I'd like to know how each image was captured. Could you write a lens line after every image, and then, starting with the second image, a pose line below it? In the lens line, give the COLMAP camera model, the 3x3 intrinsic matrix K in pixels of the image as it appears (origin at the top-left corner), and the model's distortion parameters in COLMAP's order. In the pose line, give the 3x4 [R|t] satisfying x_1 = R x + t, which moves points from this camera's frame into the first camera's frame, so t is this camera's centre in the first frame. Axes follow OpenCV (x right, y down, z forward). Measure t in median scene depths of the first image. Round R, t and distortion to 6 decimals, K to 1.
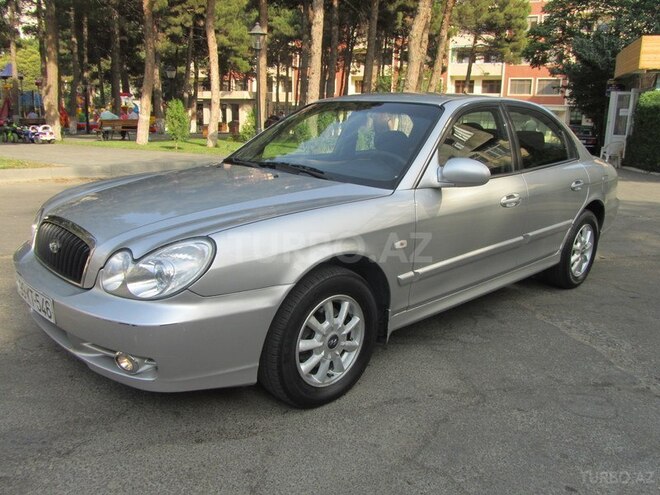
lens RADIAL K [[528.1, 0, 332.7], [0, 528.1, 245.7], [0, 0, 1]] dist [-0.022217, -0.009151]
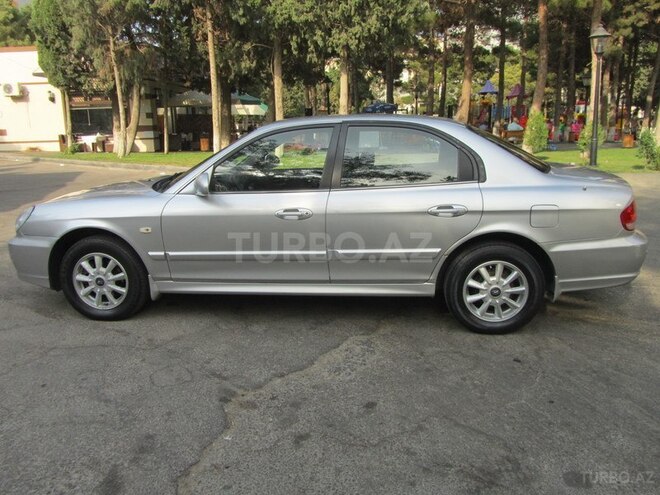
lens RADIAL K [[528.1, 0, 327.2], [0, 528.1, 252.0], [0, 0, 1]] dist [-0.022217, -0.009151]
pose [[0.644315, 0.149350, -0.750035, 0.109895], [-0.152796, 0.986111, 0.065100, -0.008148], [0.749341, 0.072658, 0.658186, 0.030106]]
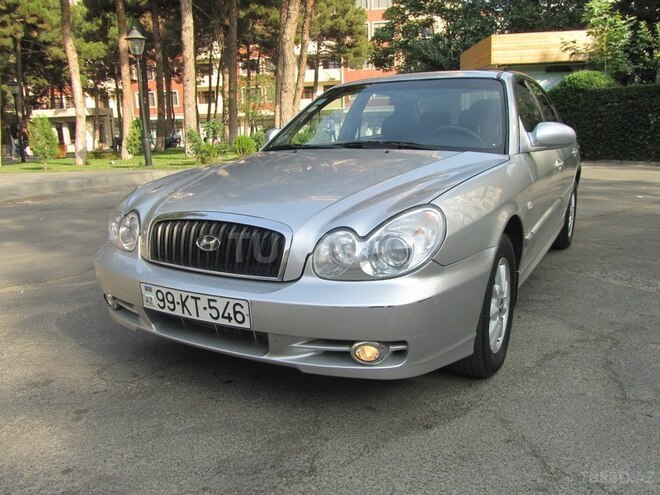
lens RADIAL K [[528.1, 0, 333.0], [0, 528.1, 244.2], [0, 0, 1]] dist [-0.022217, -0.009151]
pose [[0.957736, -0.116357, 0.263064, -0.036629], [0.121226, 0.992622, -0.002296, 0.001932], [-0.260856, 0.034089, 0.964776, 0.008104]]
